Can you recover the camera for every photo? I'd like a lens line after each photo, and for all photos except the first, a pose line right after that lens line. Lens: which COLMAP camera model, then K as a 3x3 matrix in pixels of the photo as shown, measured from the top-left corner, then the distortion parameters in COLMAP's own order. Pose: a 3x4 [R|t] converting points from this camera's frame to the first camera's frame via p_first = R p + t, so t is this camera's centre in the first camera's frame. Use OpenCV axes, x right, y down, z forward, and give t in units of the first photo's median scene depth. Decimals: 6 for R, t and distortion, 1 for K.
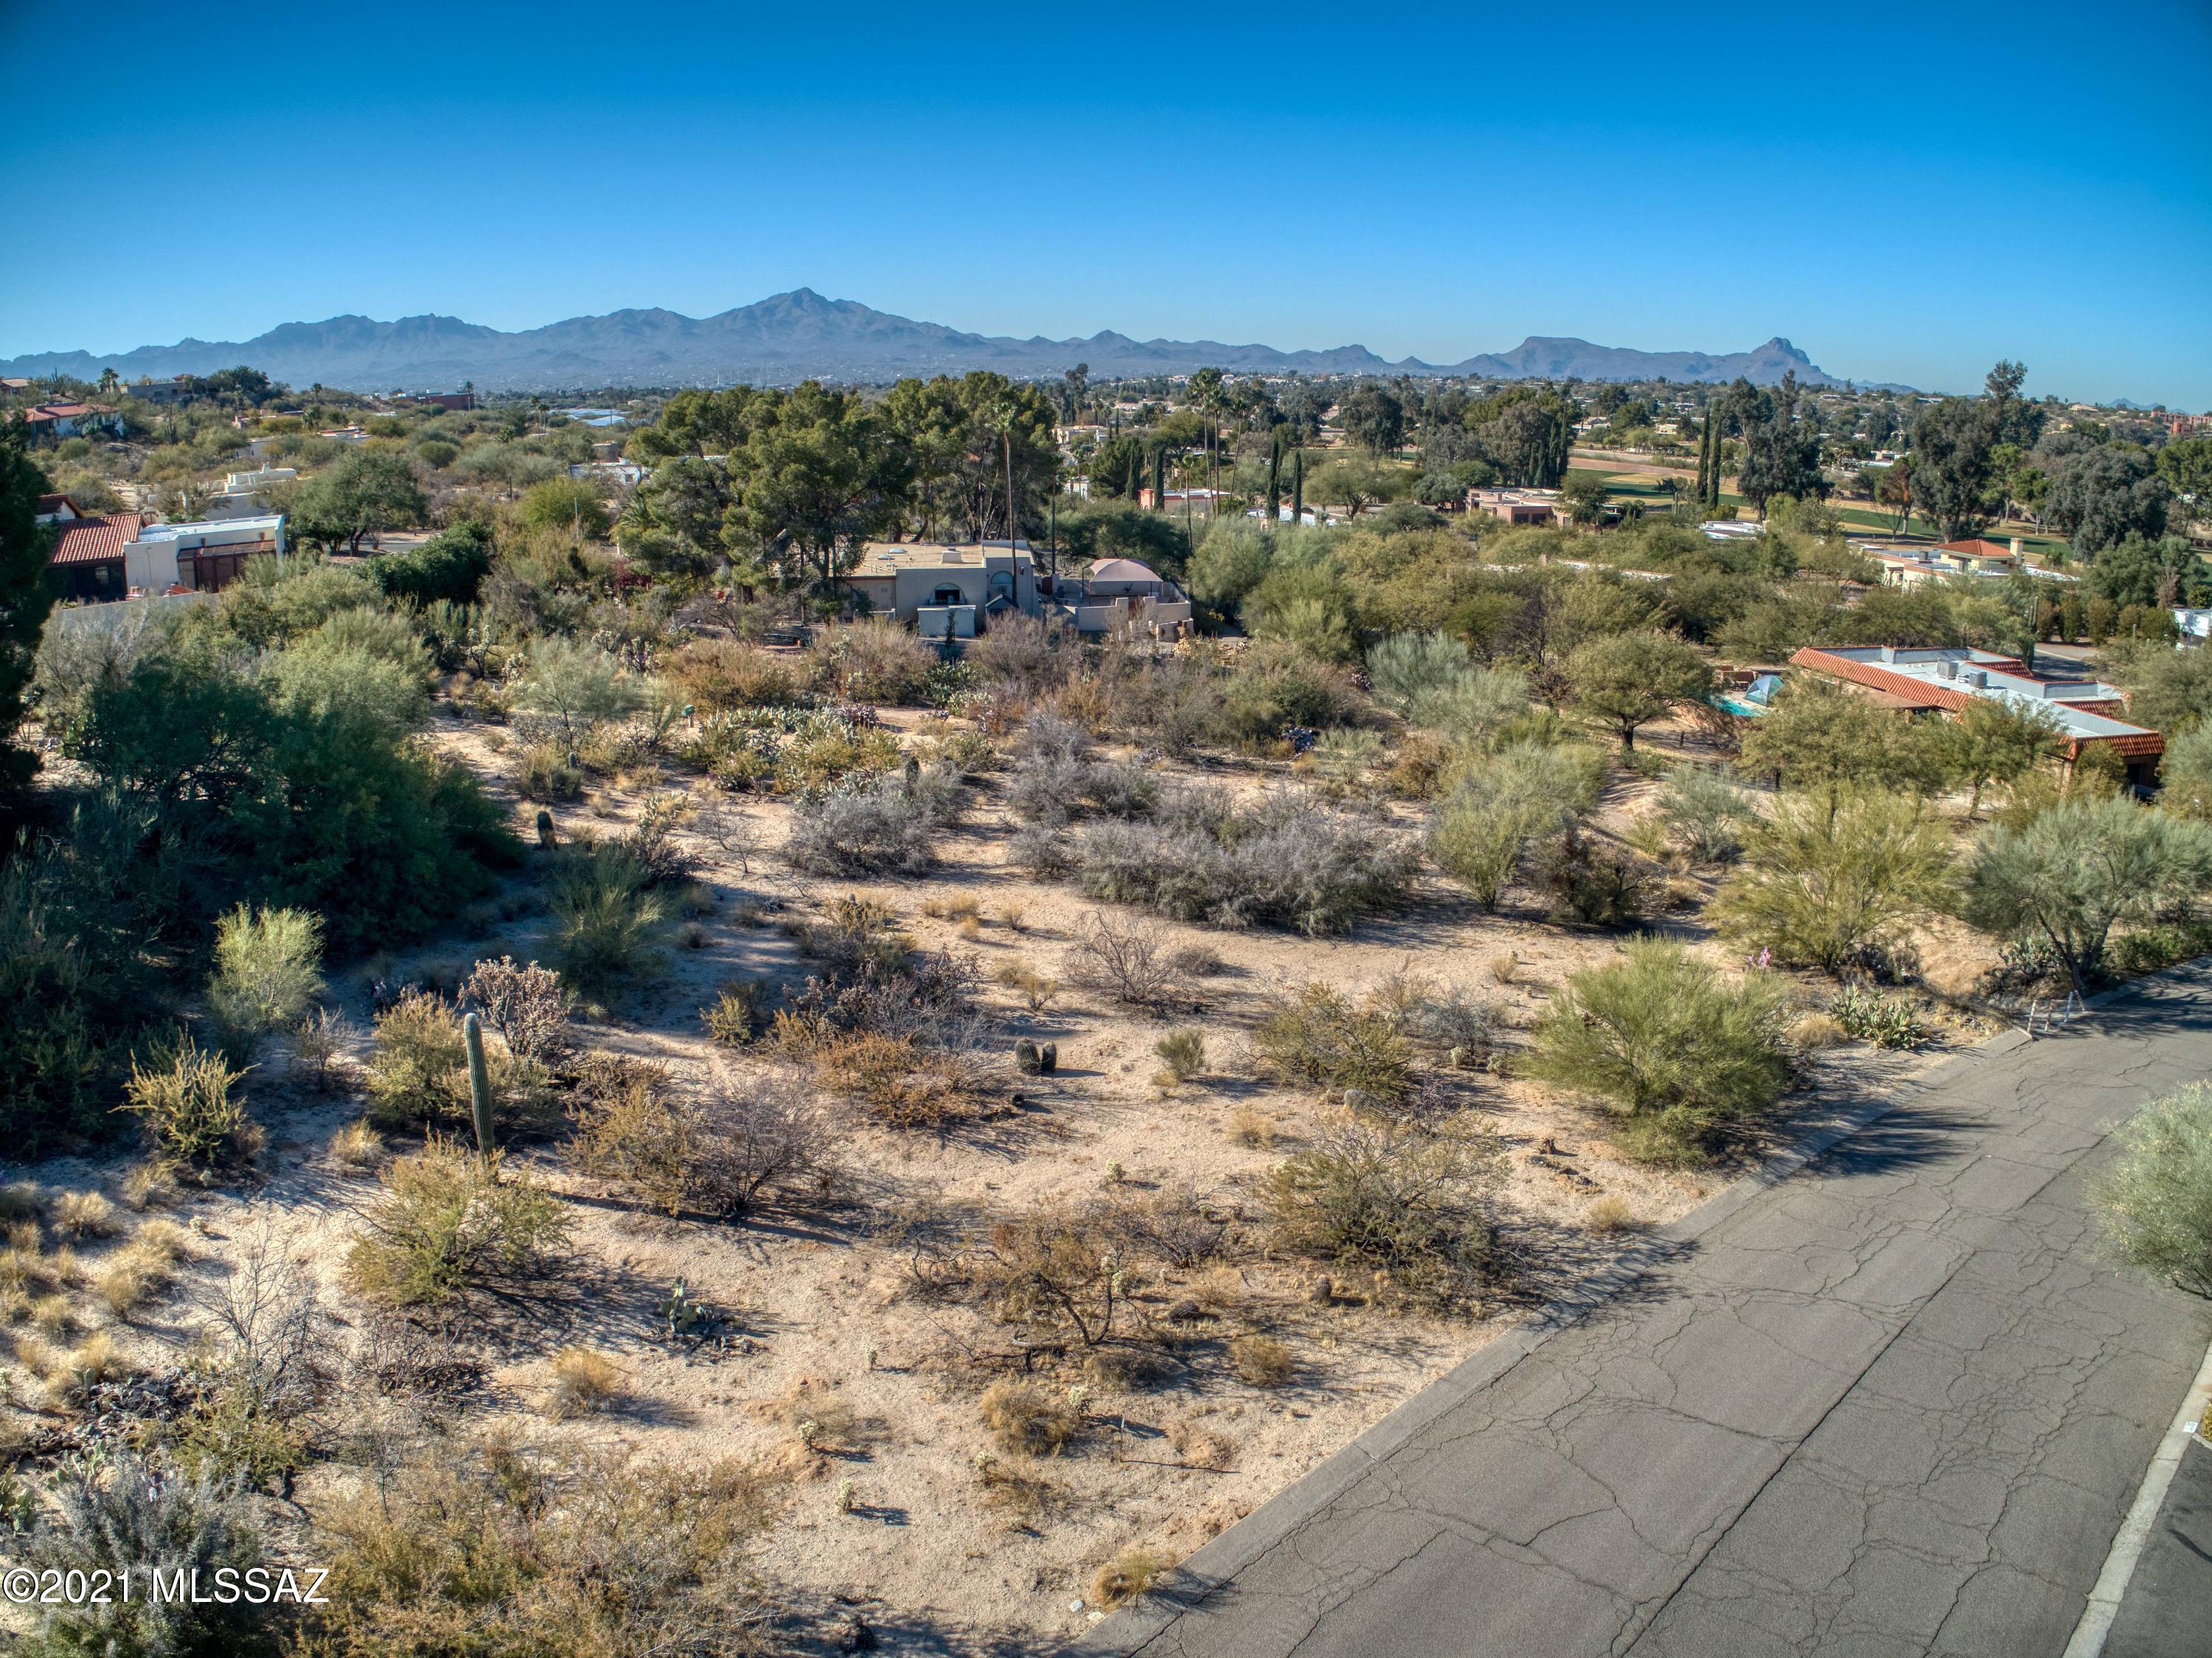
lens RADIAL K [[1667.0, 0, 1092.8], [0, 1667.0, 834.5], [0, 0, 1]] dist [-0.253590, 0.070405]
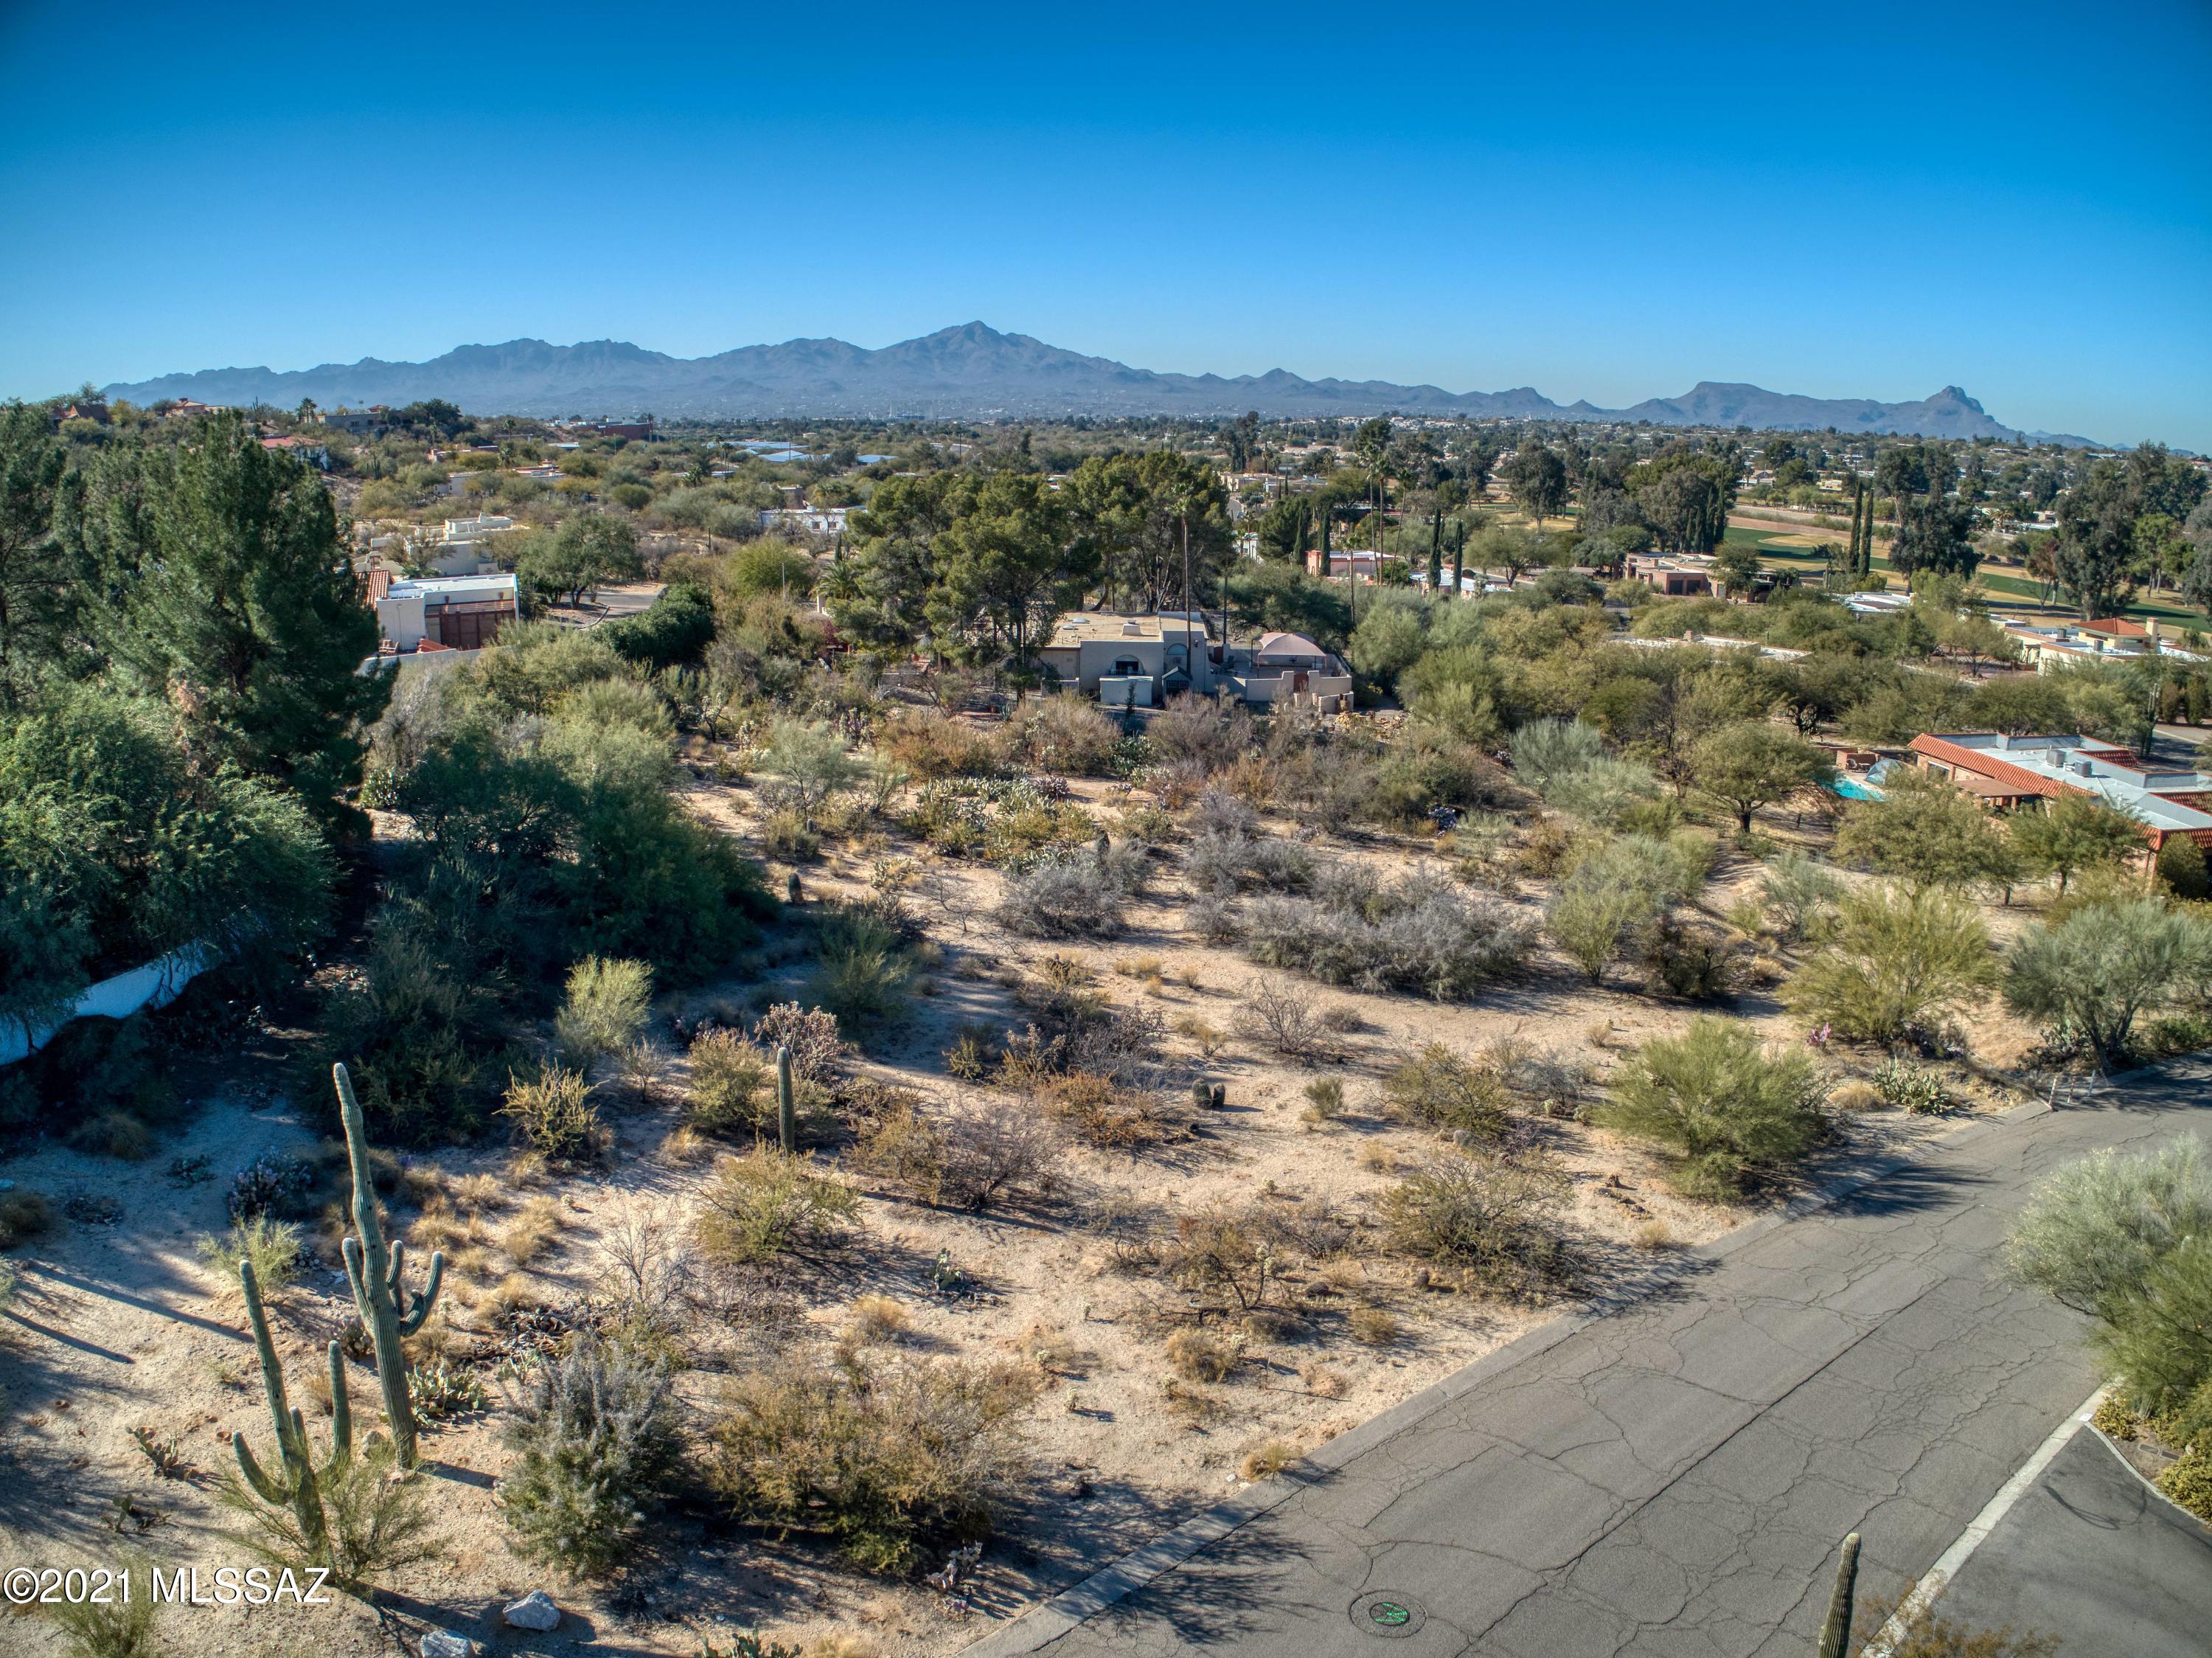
lens RADIAL K [[1667.0, 0, 1092.2], [0, 1667.0, 839.0], [0, 0, 1]] dist [-0.253590, 0.070405]
pose [[0.994941, 0.029509, -0.096030, -0.002640], [-0.031277, 0.999367, -0.016964, -0.012652], [0.095468, 0.019882, 0.995234, -0.092640]]
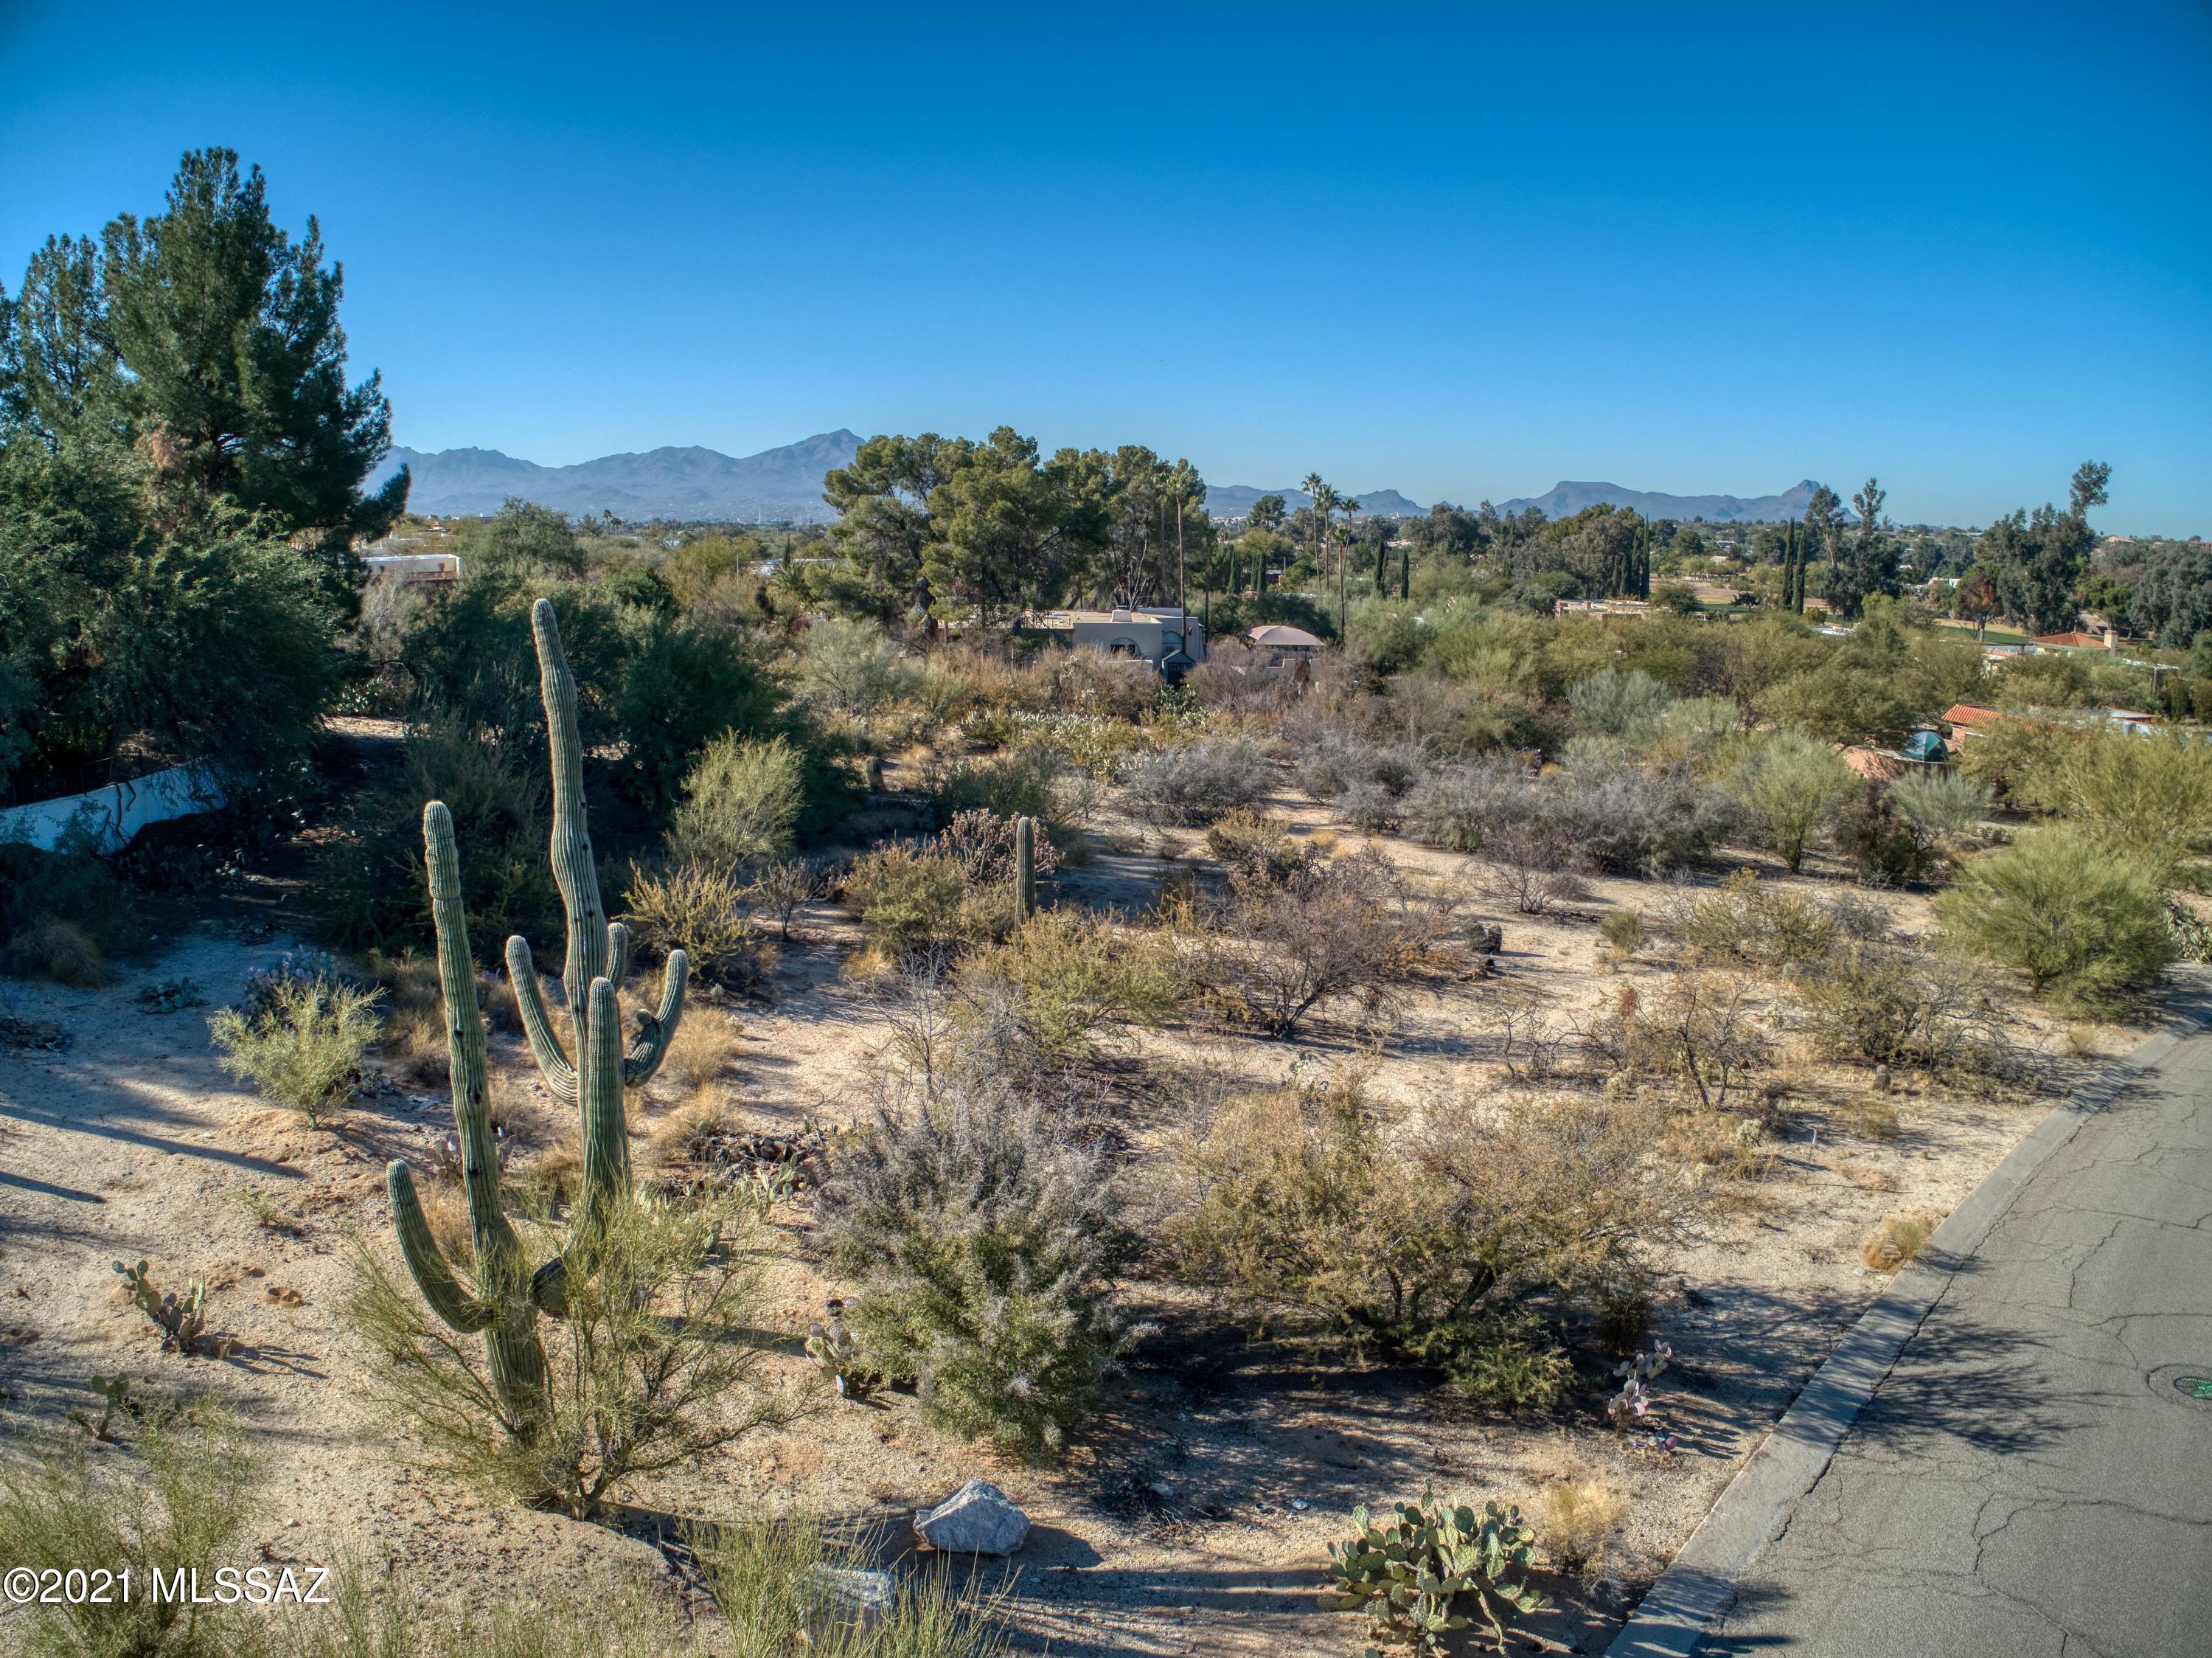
lens RADIAL K [[1667.0, 0, 1090.5], [0, 1667.0, 834.1], [0, 0, 1]] dist [-0.253590, 0.070405]
pose [[0.999754, 0.009760, -0.019930, -0.092092], [-0.011434, 0.996256, -0.085696, 0.058117], [0.019019, 0.085903, 0.996122, -0.000459]]
